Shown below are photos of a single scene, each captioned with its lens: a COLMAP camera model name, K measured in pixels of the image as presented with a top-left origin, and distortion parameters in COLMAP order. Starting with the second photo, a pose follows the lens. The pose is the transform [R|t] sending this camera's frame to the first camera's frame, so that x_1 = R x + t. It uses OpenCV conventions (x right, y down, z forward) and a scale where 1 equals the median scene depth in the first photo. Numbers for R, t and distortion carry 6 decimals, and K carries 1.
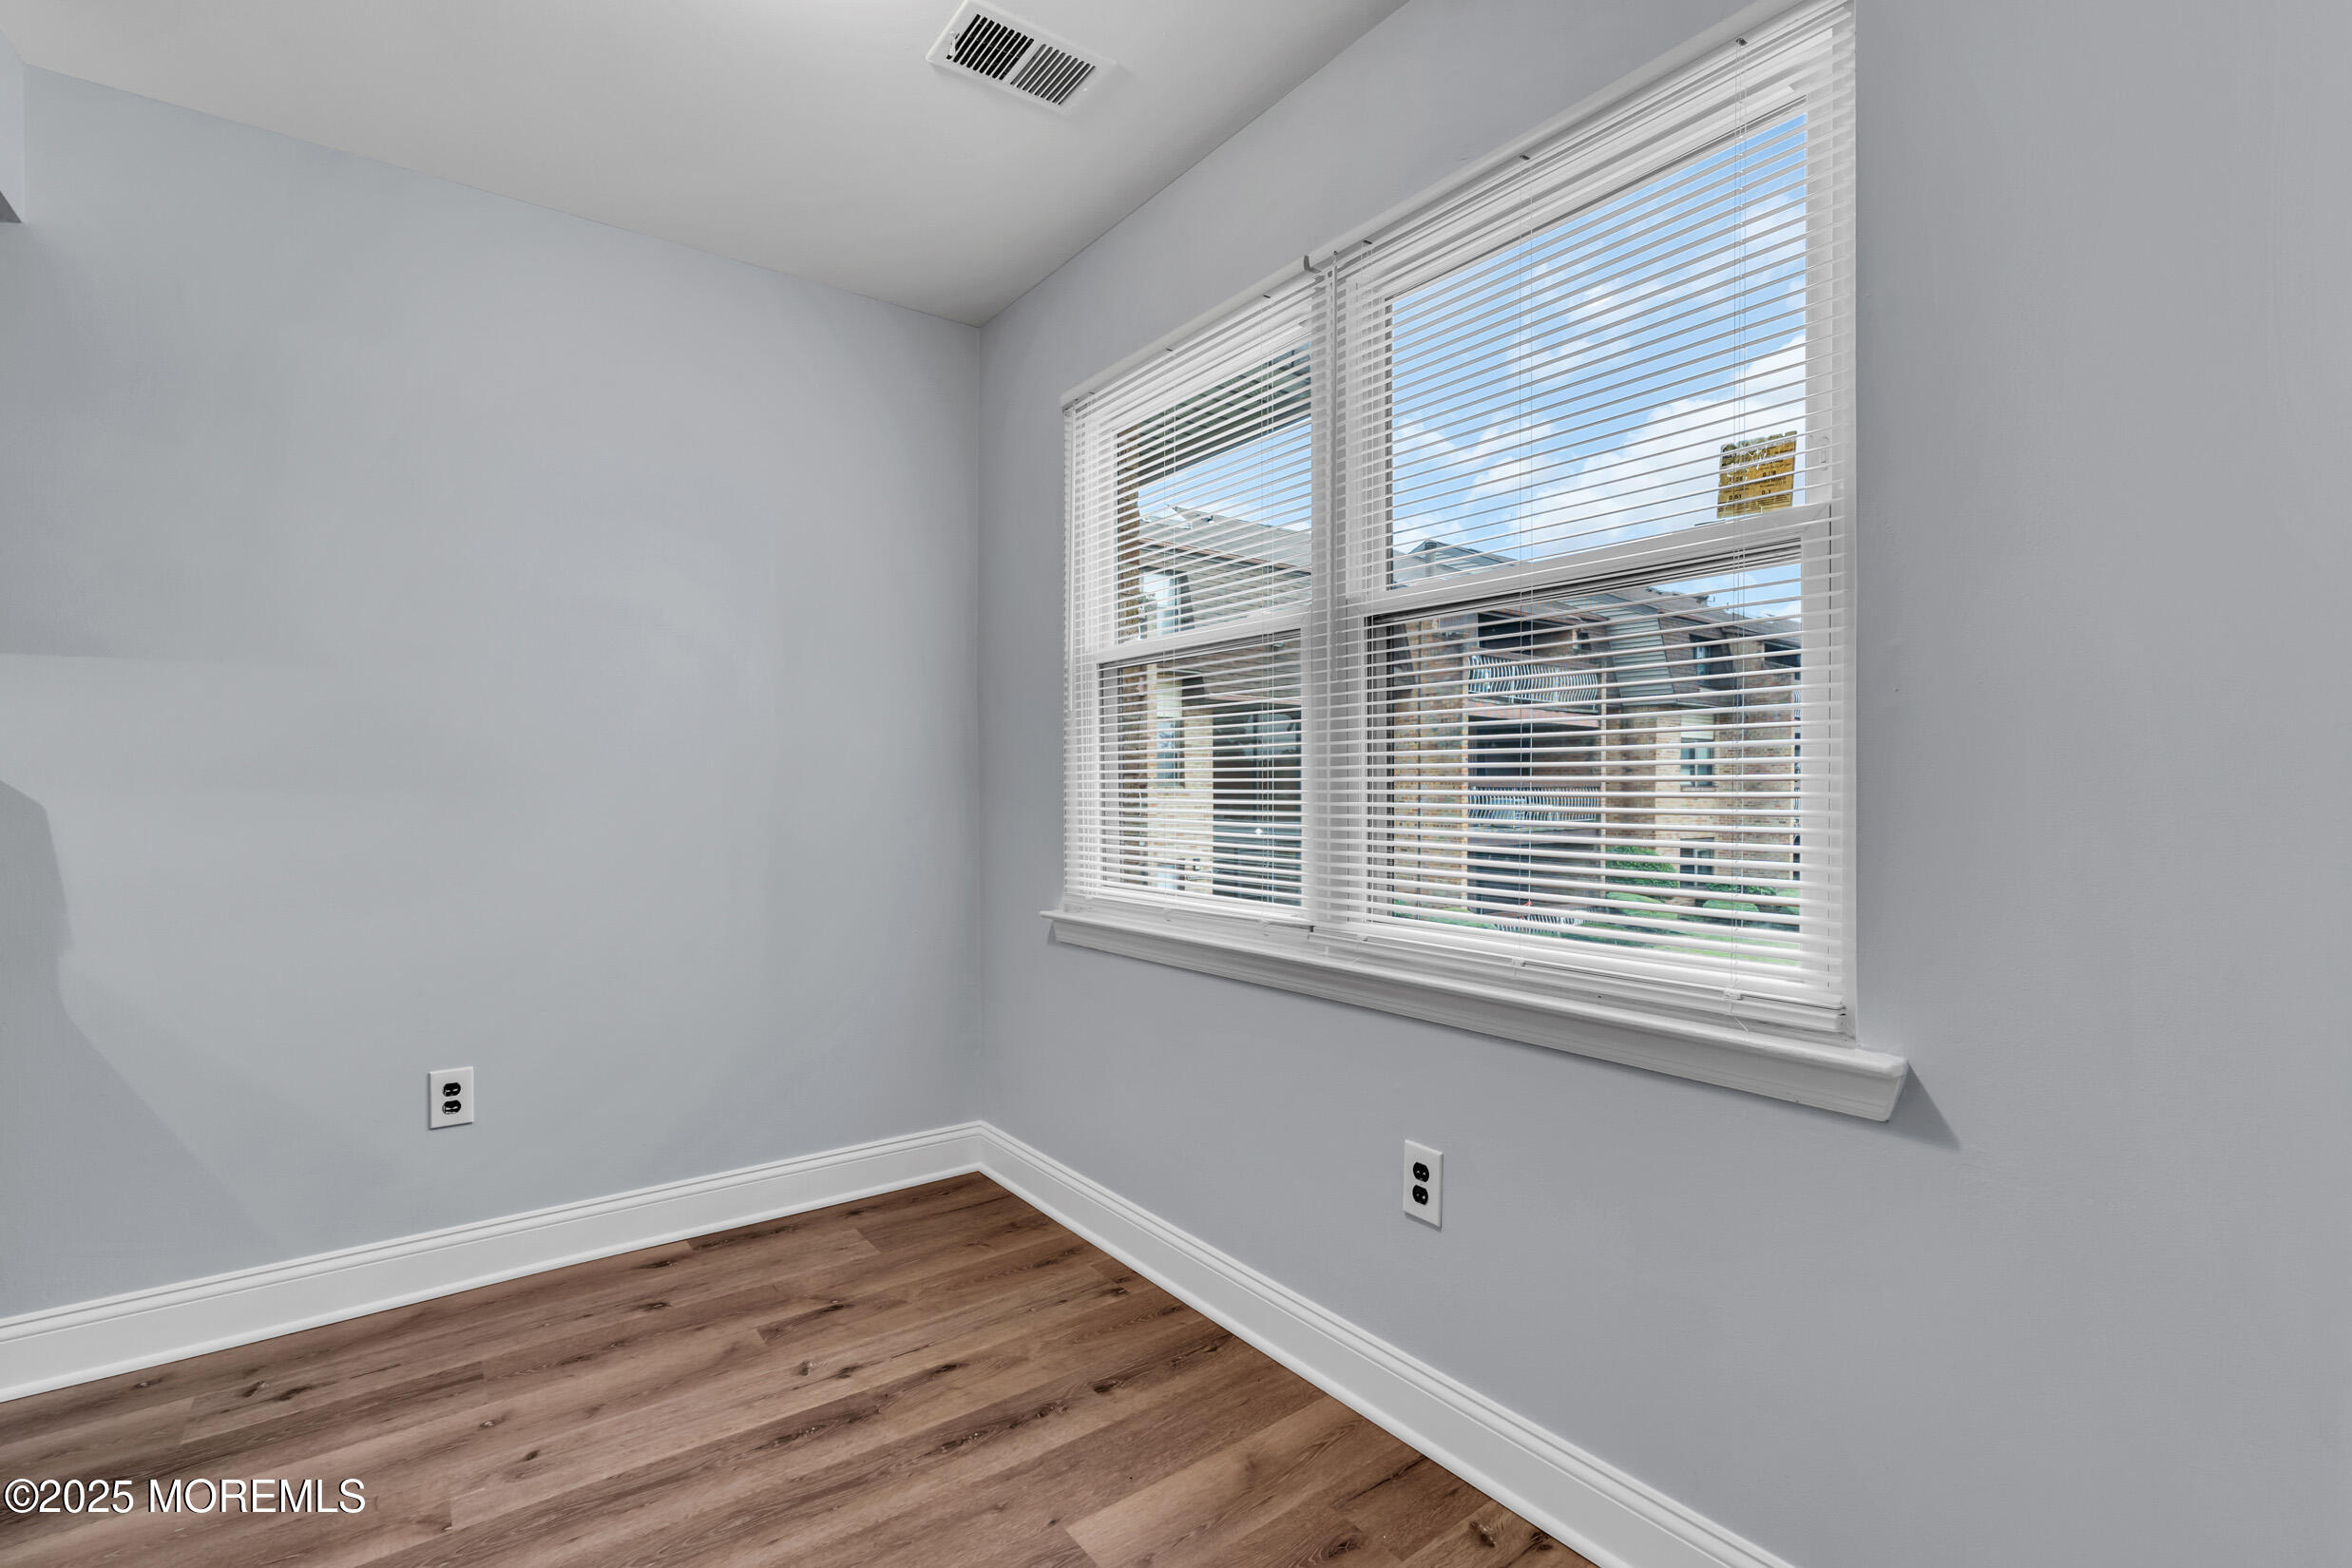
lens RADIAL K [[1092.0, 0, 1188.4], [0, 1092.0, 795.5], [0, 0, 1]] dist [-0.000765, 0.001479]
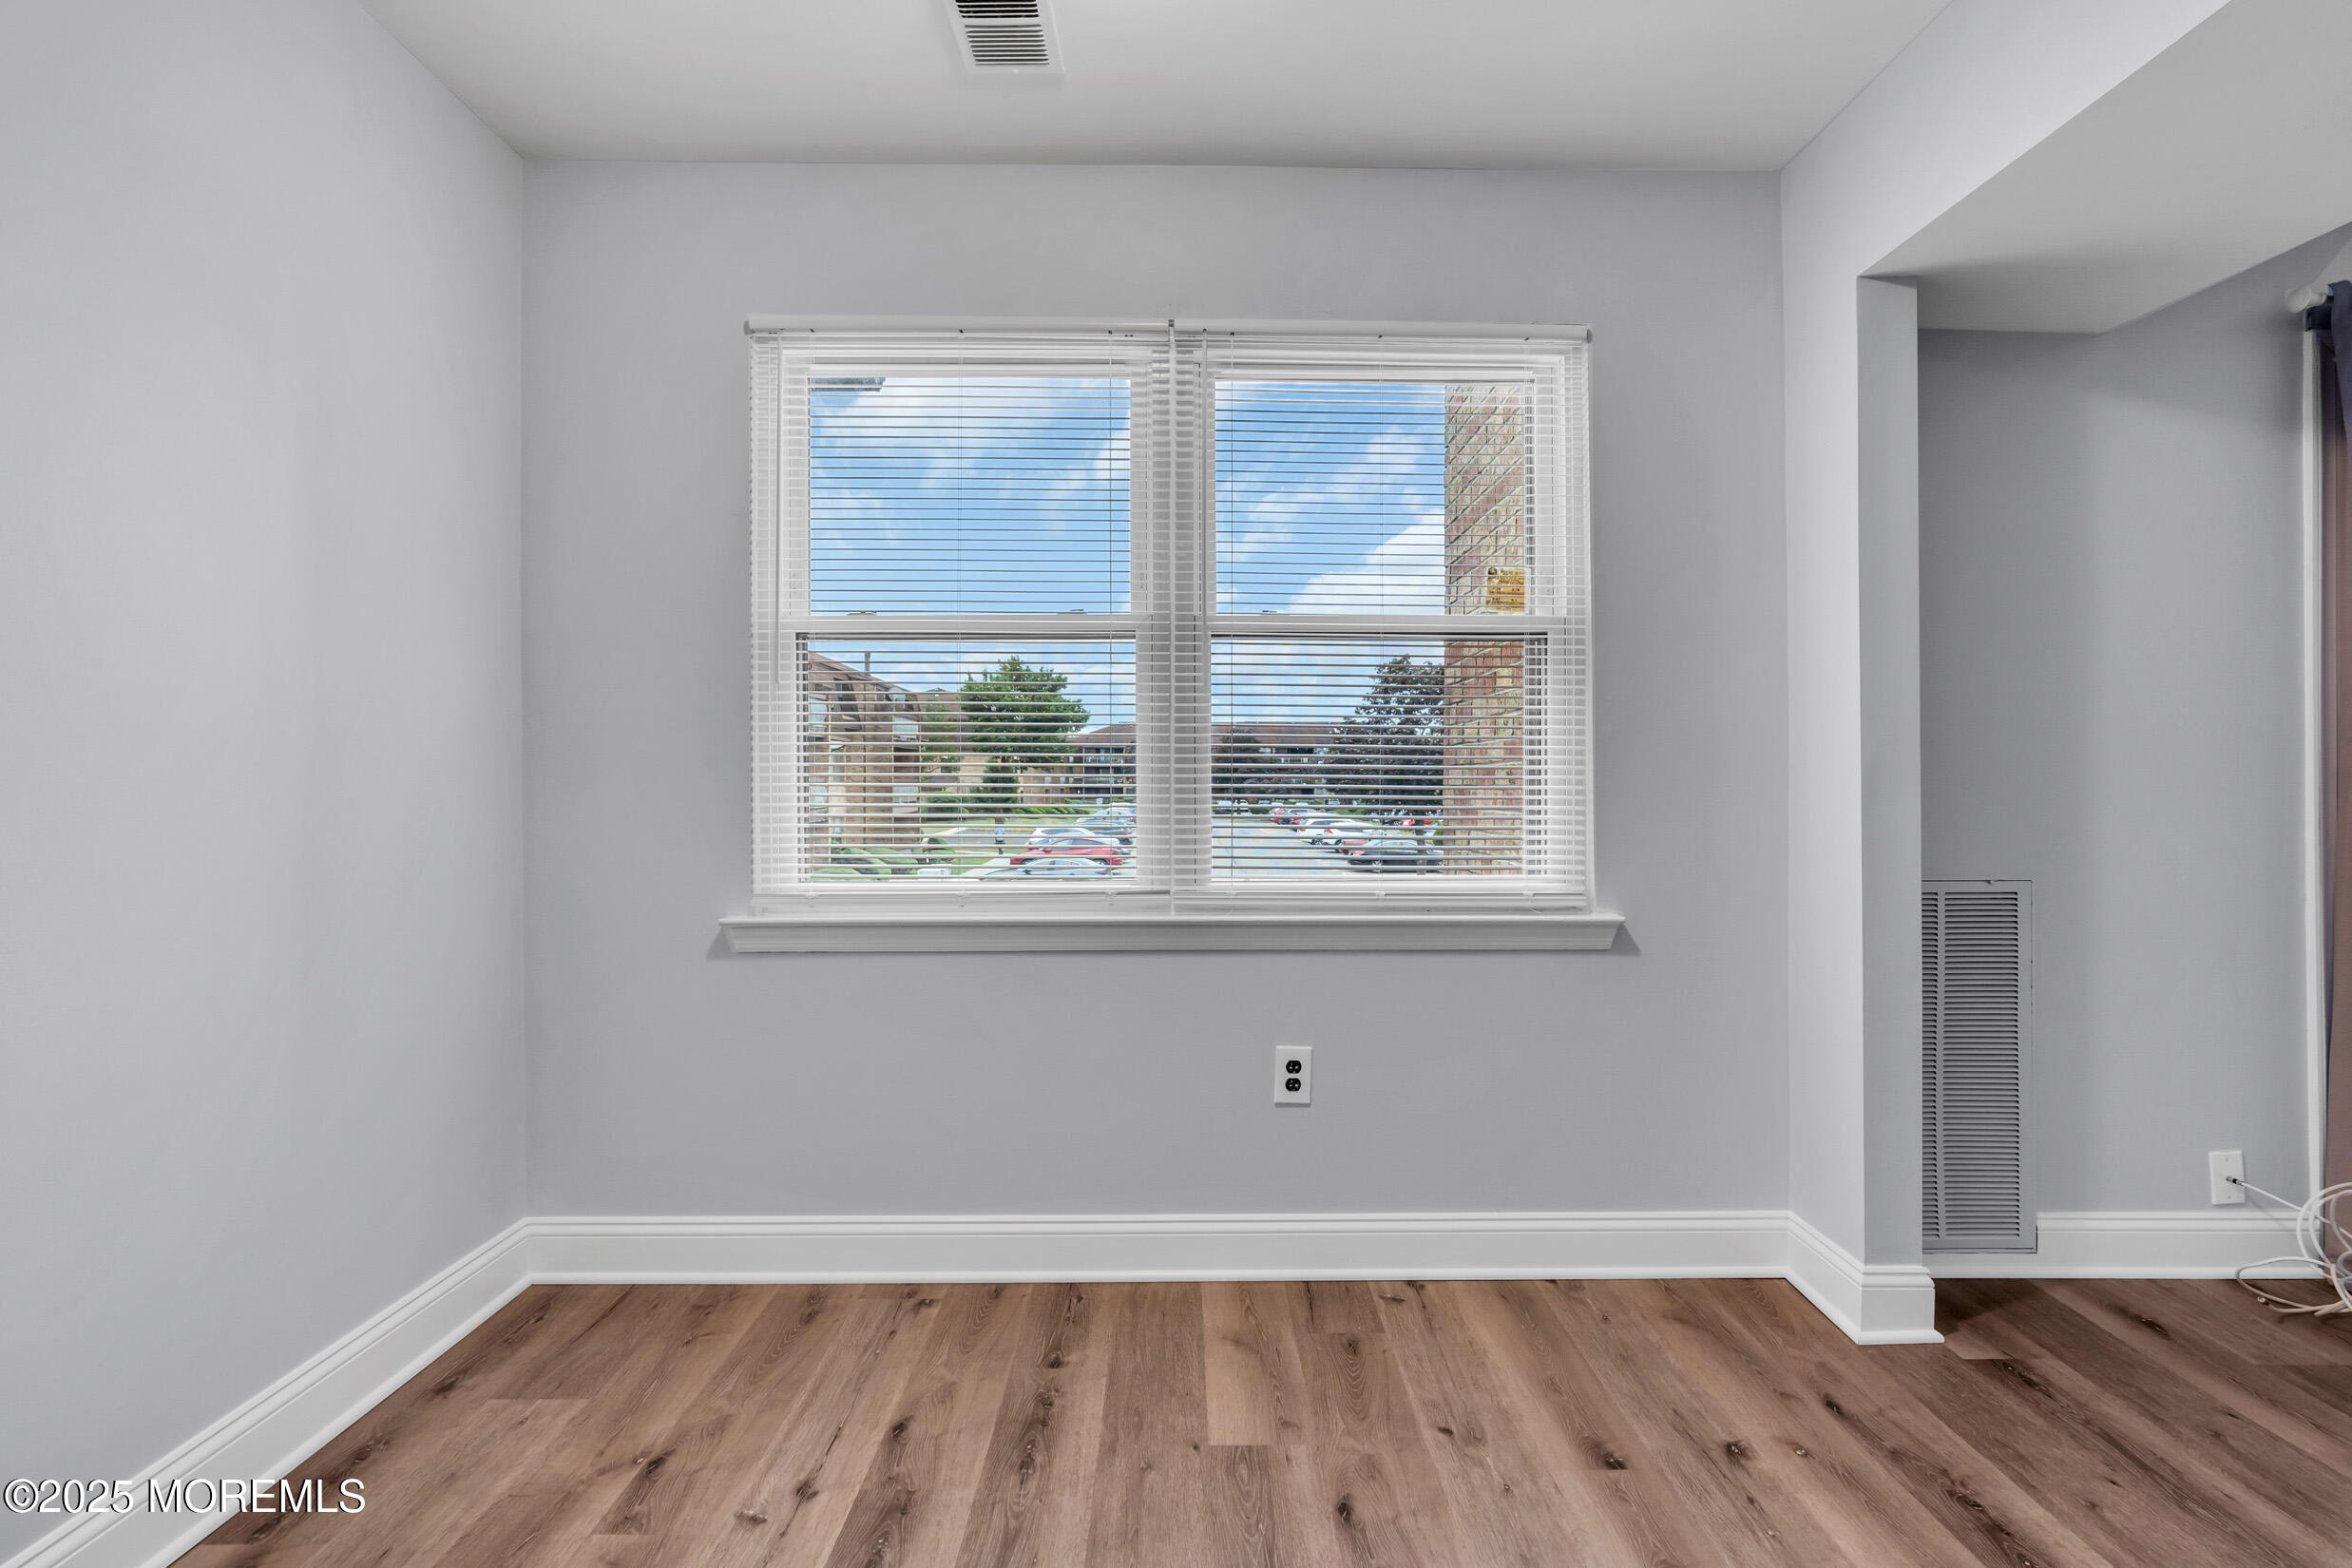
lens RADIAL K [[1086.1, 0, 1197.3], [0, 1086.1, 779.7], [0, 0, 1]] dist [0.000290, 0.000136]
pose [[0.581910, 0.004545, 0.813240, -0.757007], [0.004208, 0.999954, -0.008600, 0.009635], [-0.813242, 0.008427, 0.581864, 0.277403]]
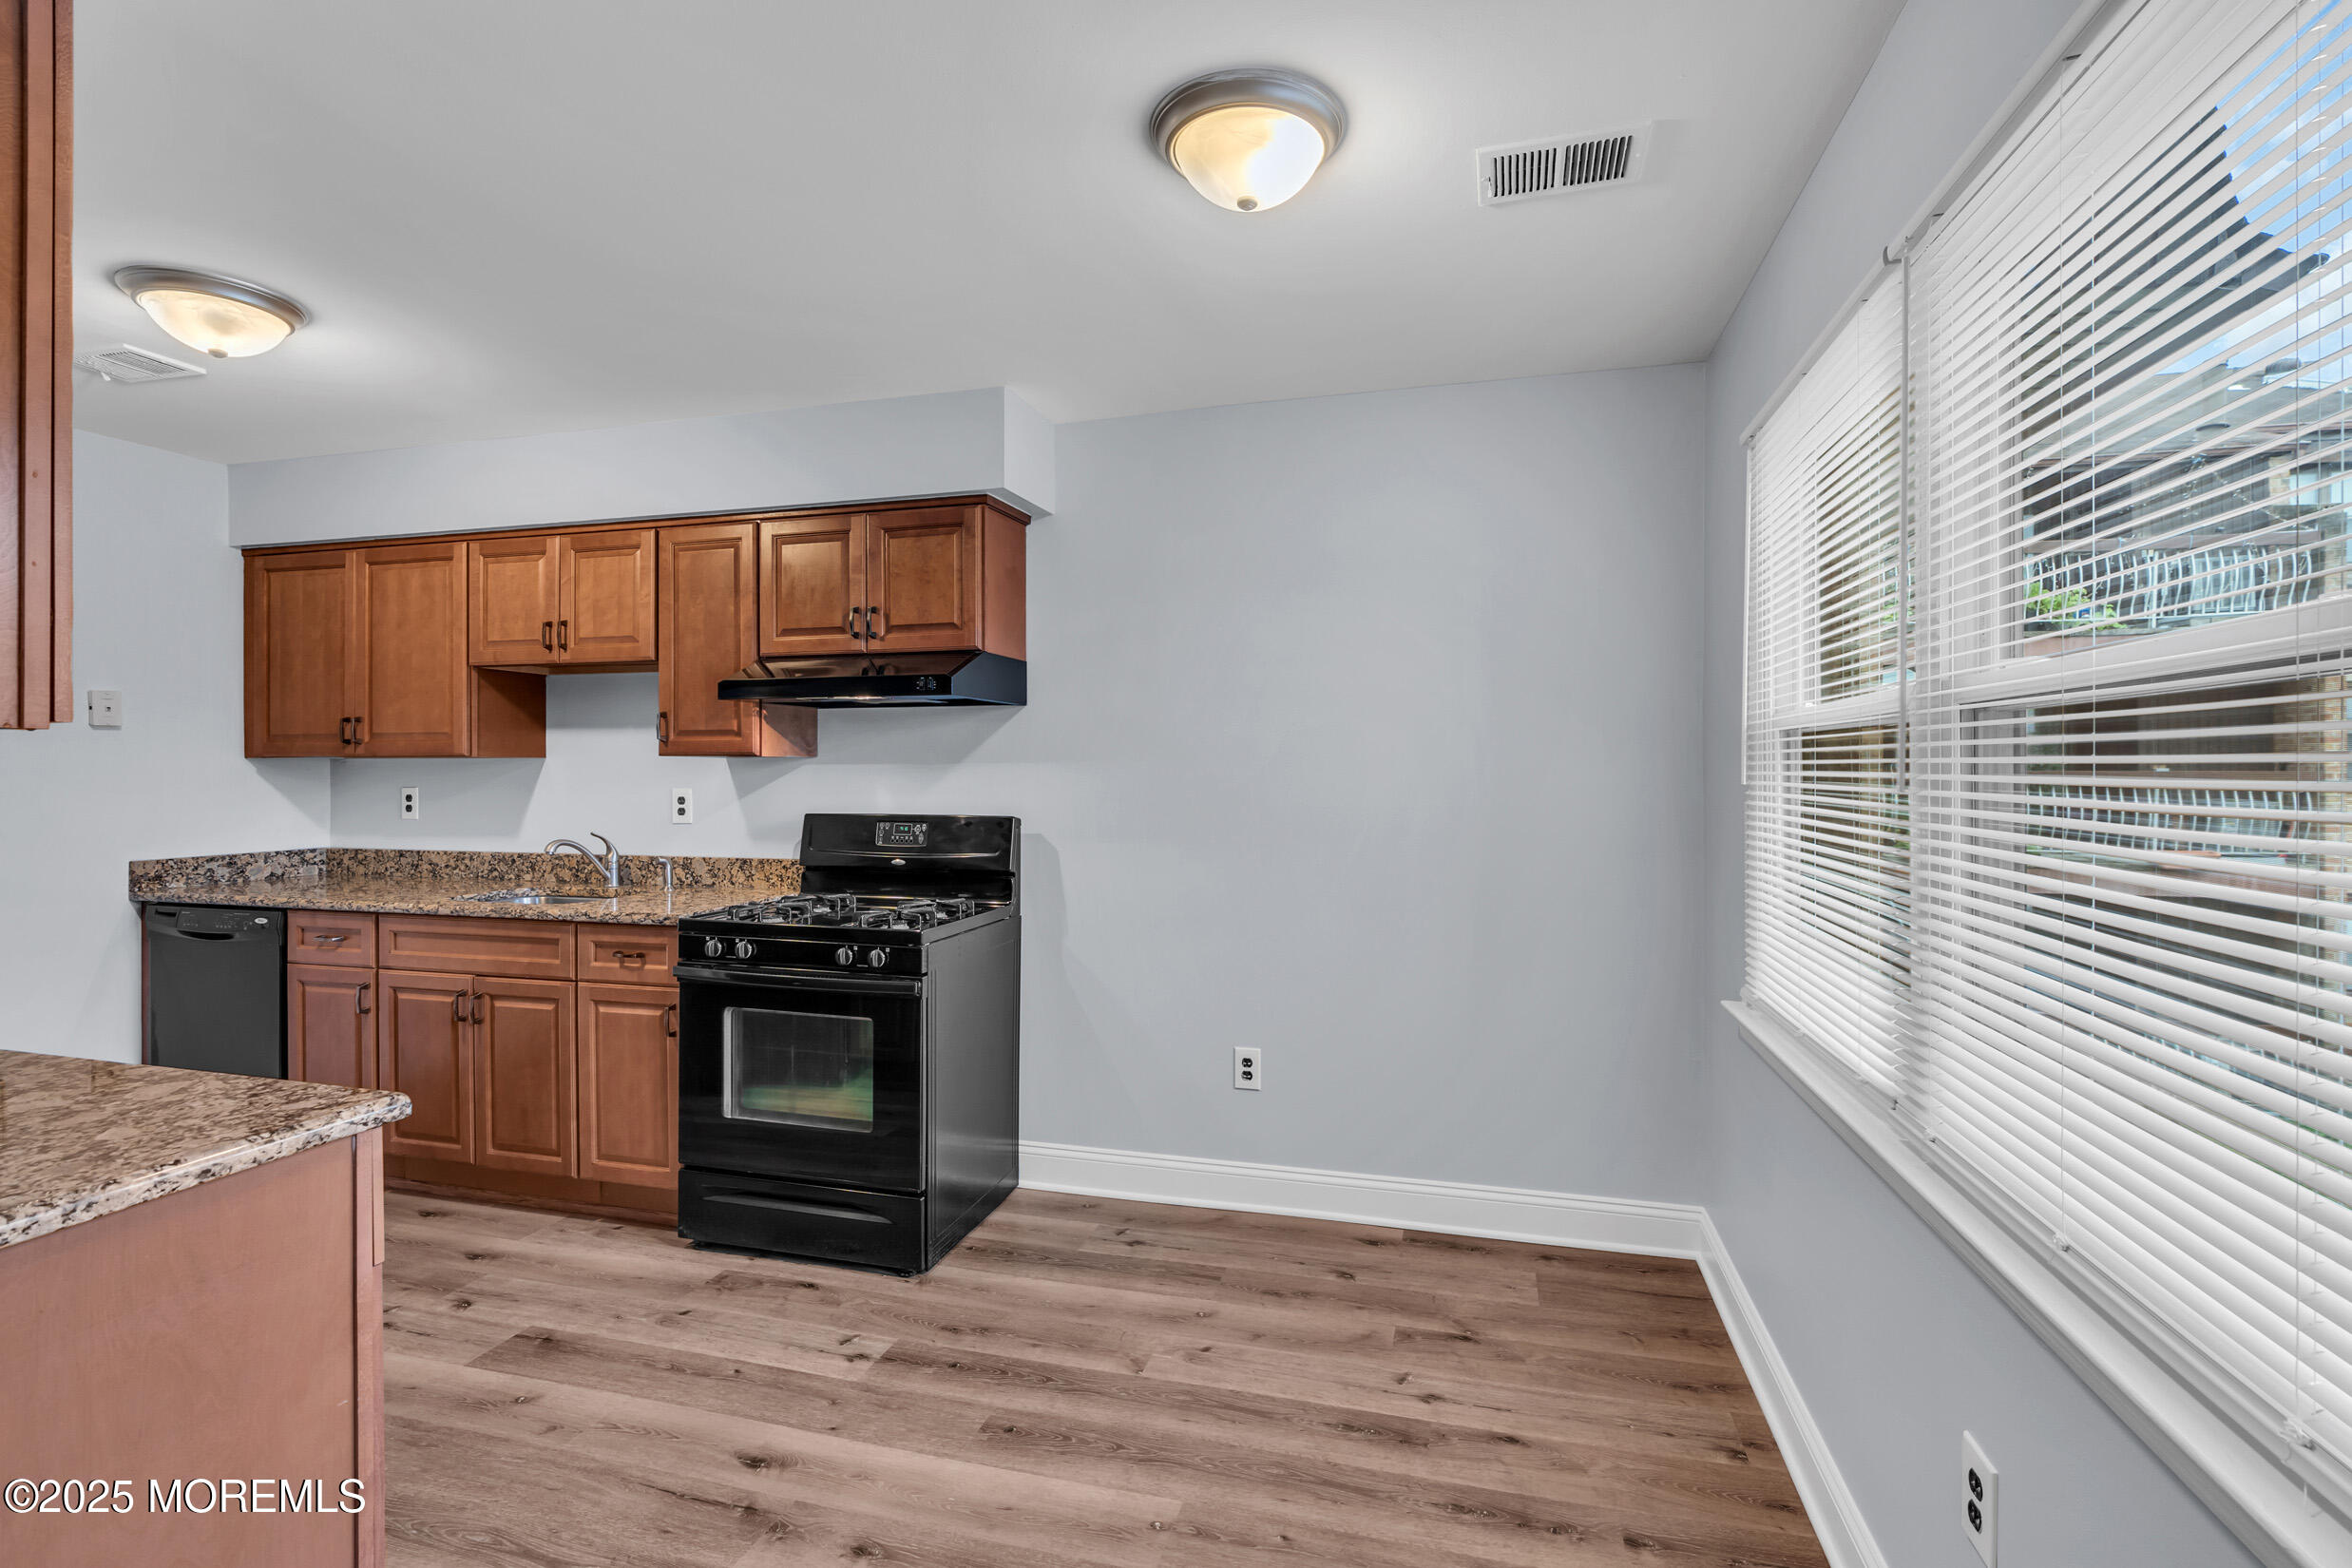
lens RADIAL K [[1064.5, 0, 1187.0], [0, 1064.5, 771.7], [0, 0, 1]] dist [-0.001038, 0.000566]
pose [[0.612852, 0.000677, -0.790198, 0.373600], [-0.006066, 0.999974, -0.003848, -0.101789], [0.790175, 0.007151, 0.612840, 0.124251]]
